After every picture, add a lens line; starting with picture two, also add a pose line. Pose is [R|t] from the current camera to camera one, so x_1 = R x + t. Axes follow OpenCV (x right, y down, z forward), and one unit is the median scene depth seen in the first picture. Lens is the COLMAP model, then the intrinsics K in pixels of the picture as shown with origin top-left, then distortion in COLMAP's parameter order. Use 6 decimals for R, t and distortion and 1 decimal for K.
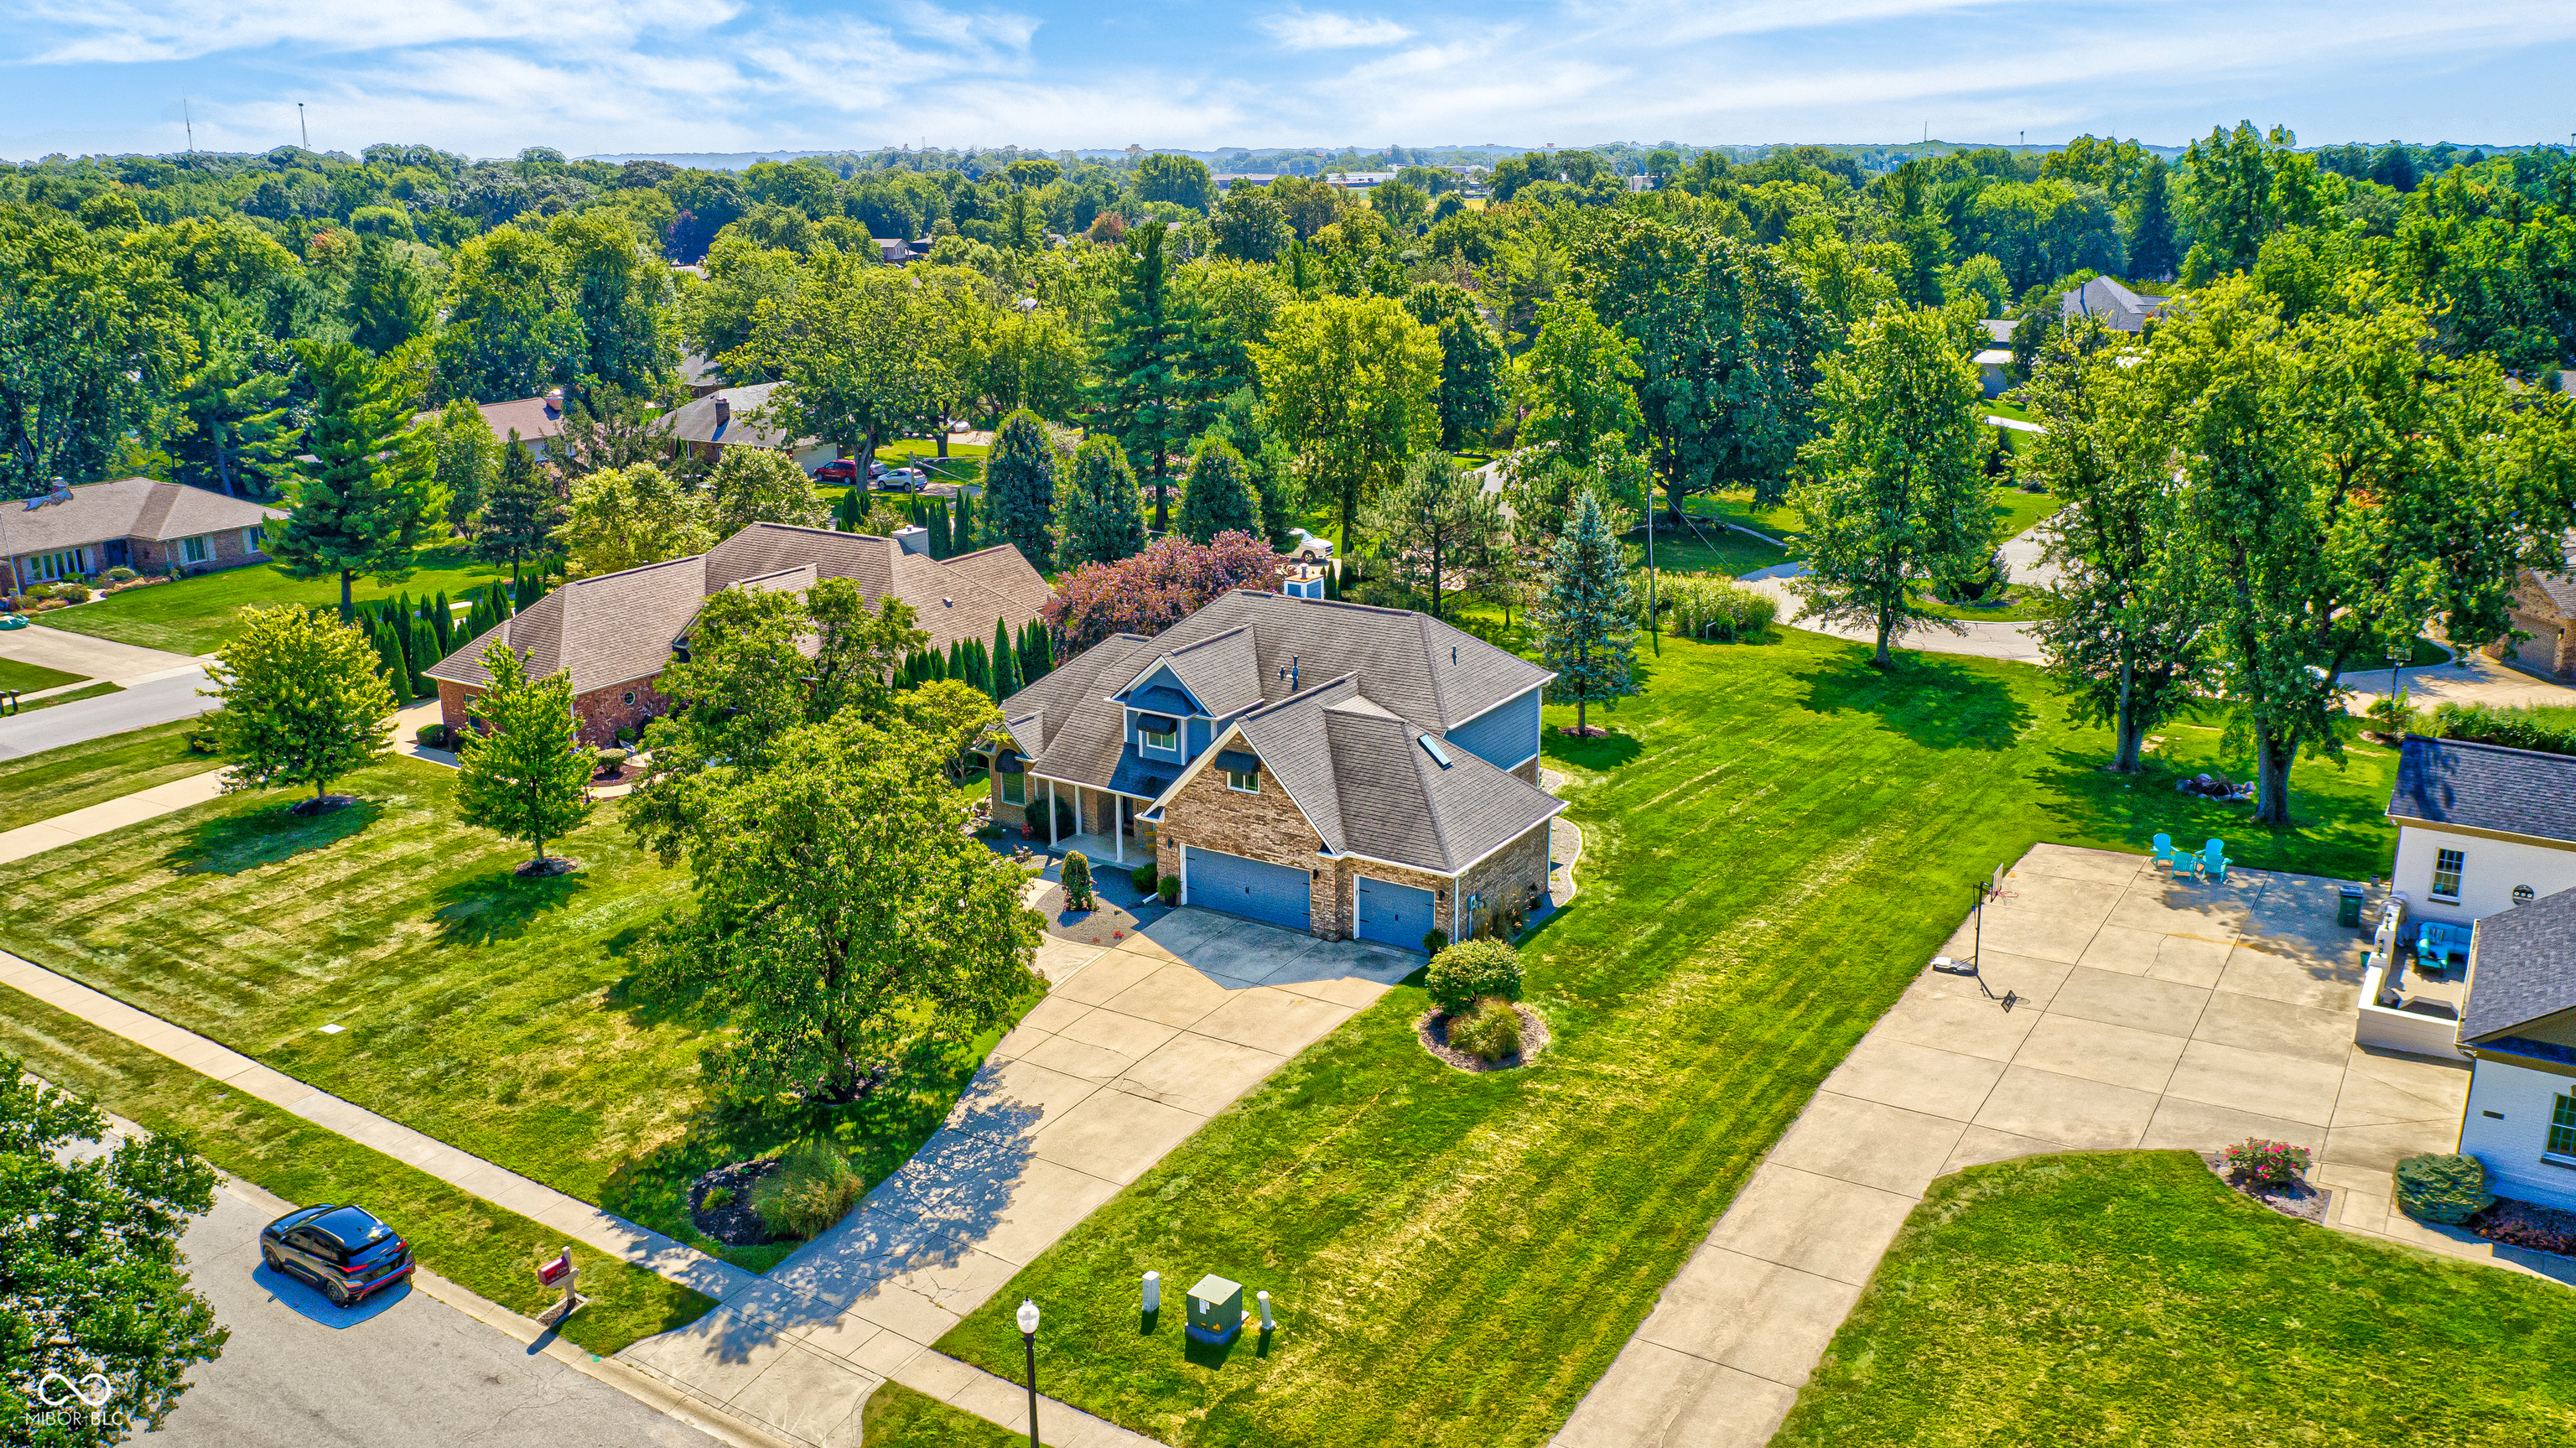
lens RADIAL K [[2003.0, 0, 1288.0], [0, 2003.0, 724.0], [0, 0, 1]] dist [-0.035983, -0.002250]
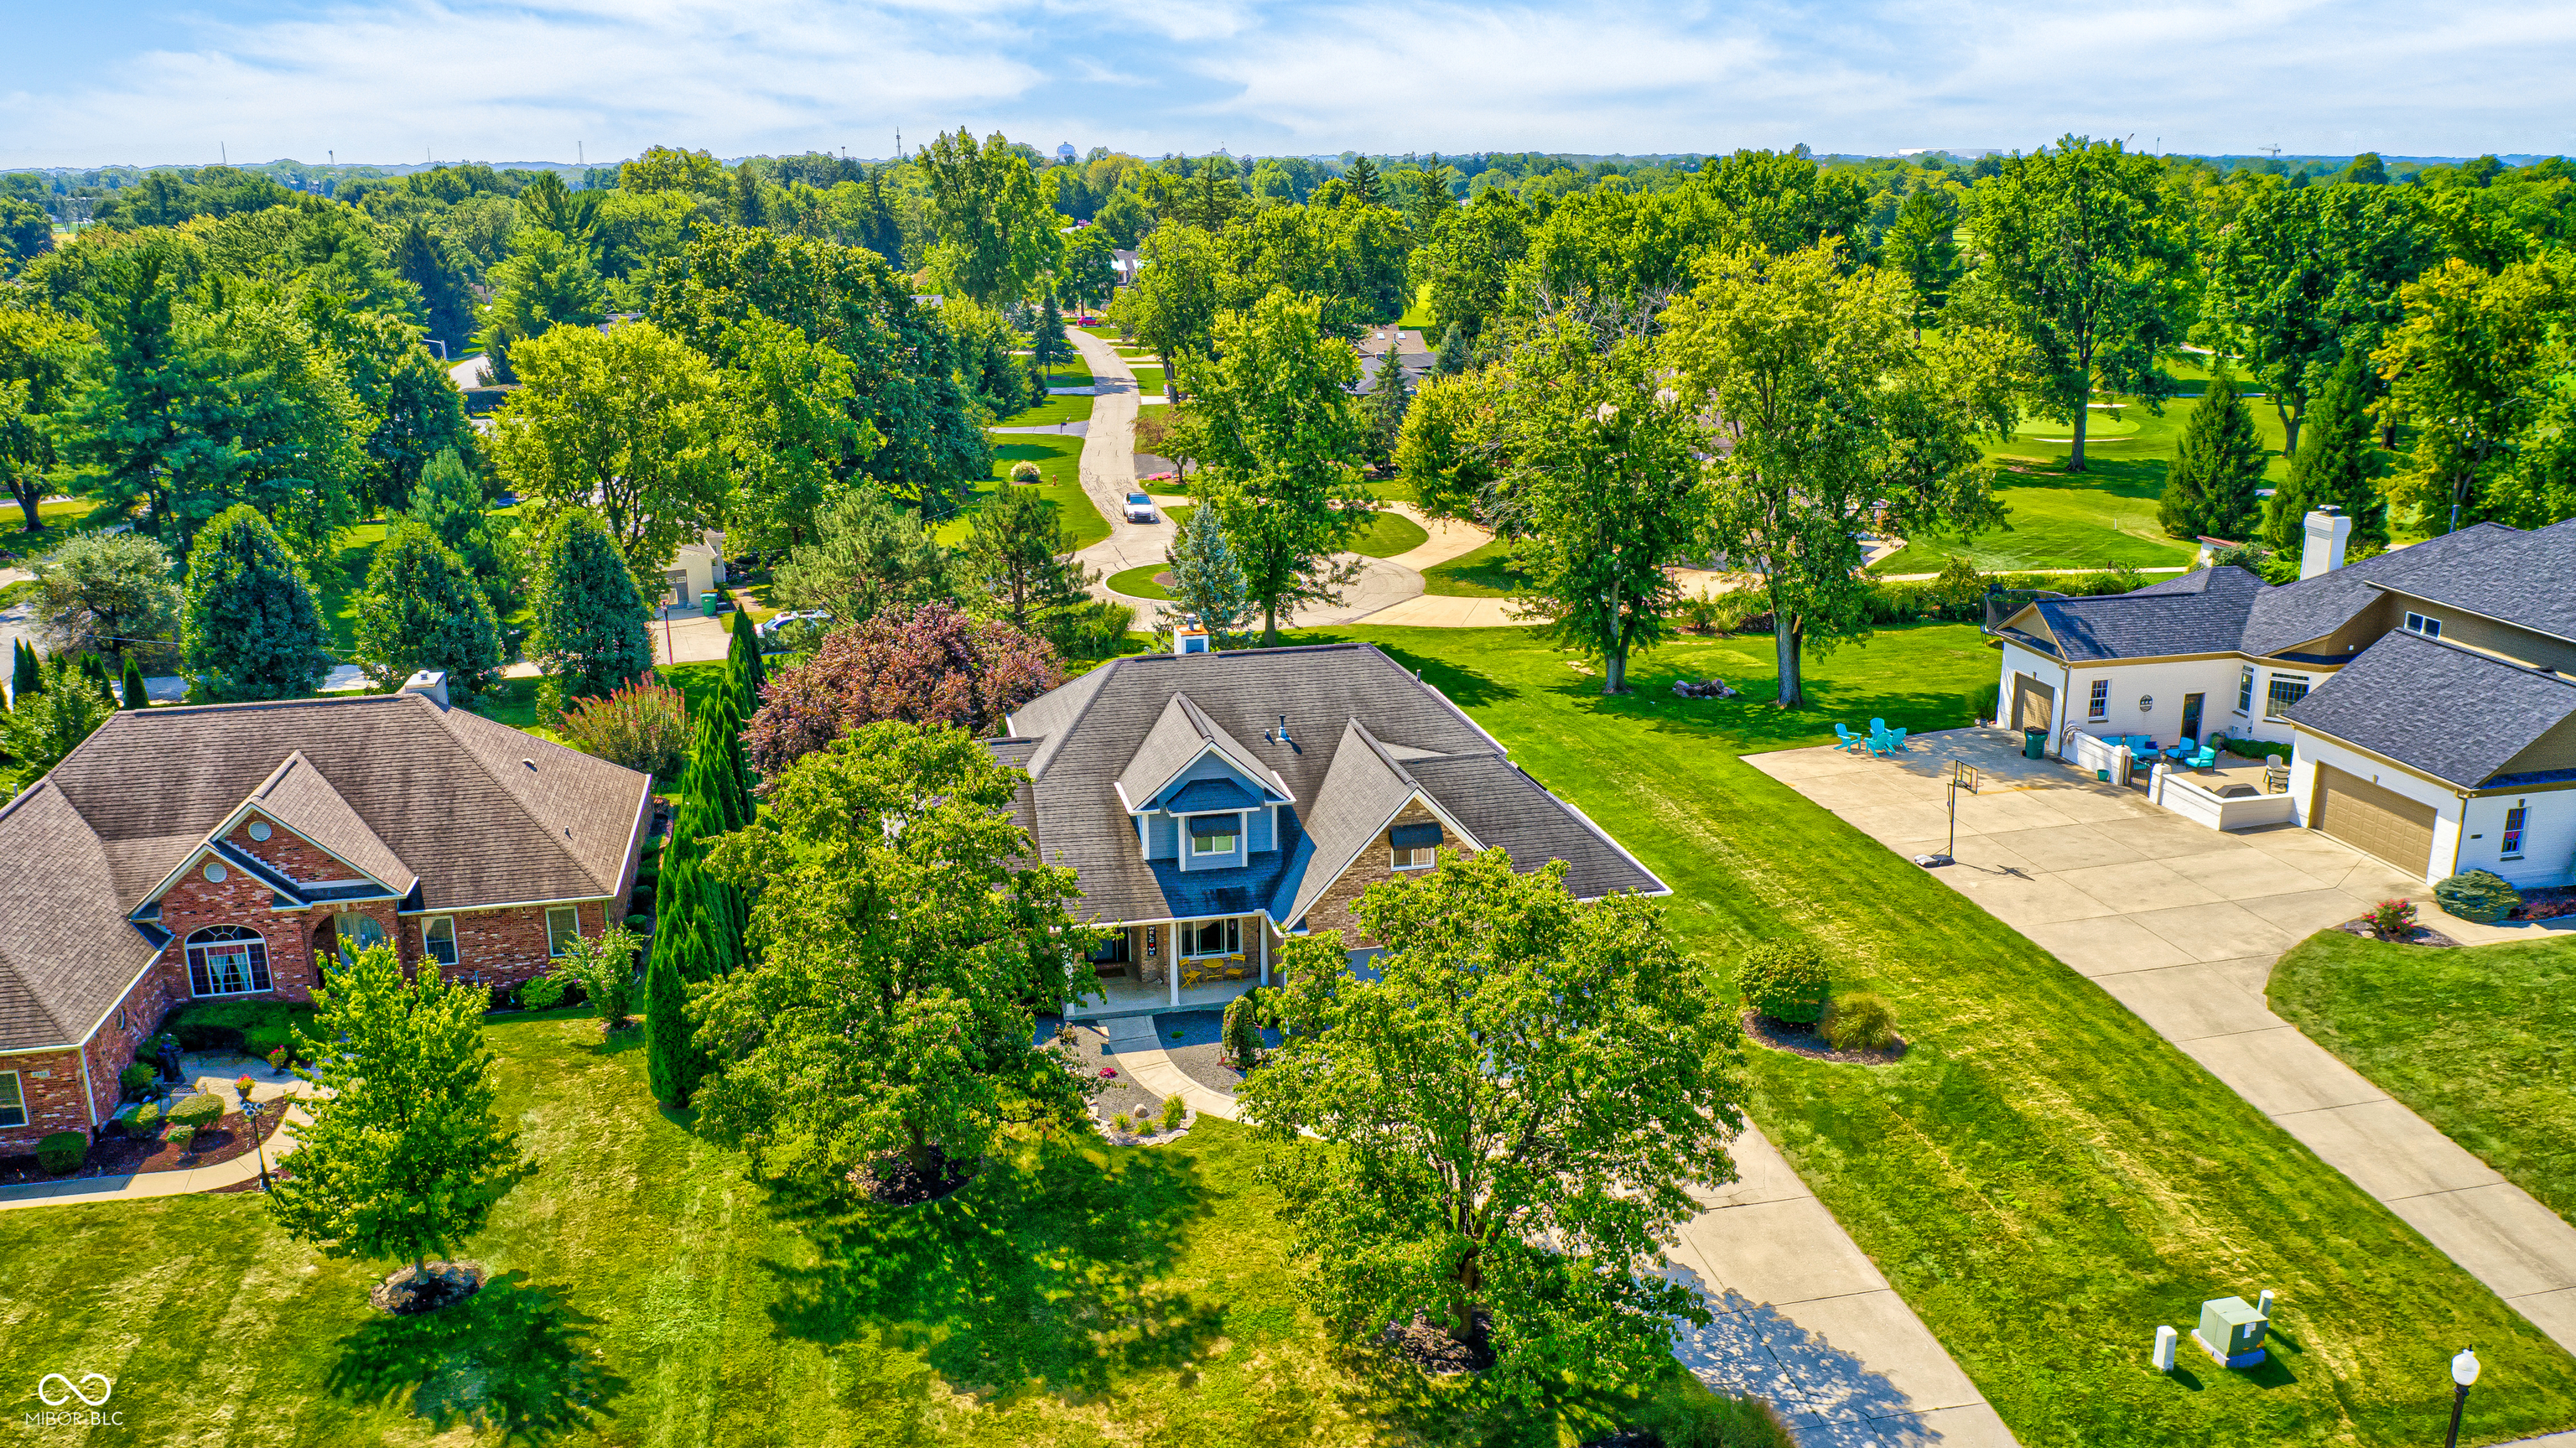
lens RADIAL K [[2003.0, 0, 1288.0], [0, 2003.0, 724.0], [0, 0, 1]] dist [-0.035983, -0.002250]
pose [[0.703815, -0.192308, 0.683858, -0.651953], [0.198081, 0.977607, 0.071051, -0.101625], [-0.682208, 0.085452, 0.726147, 0.411214]]
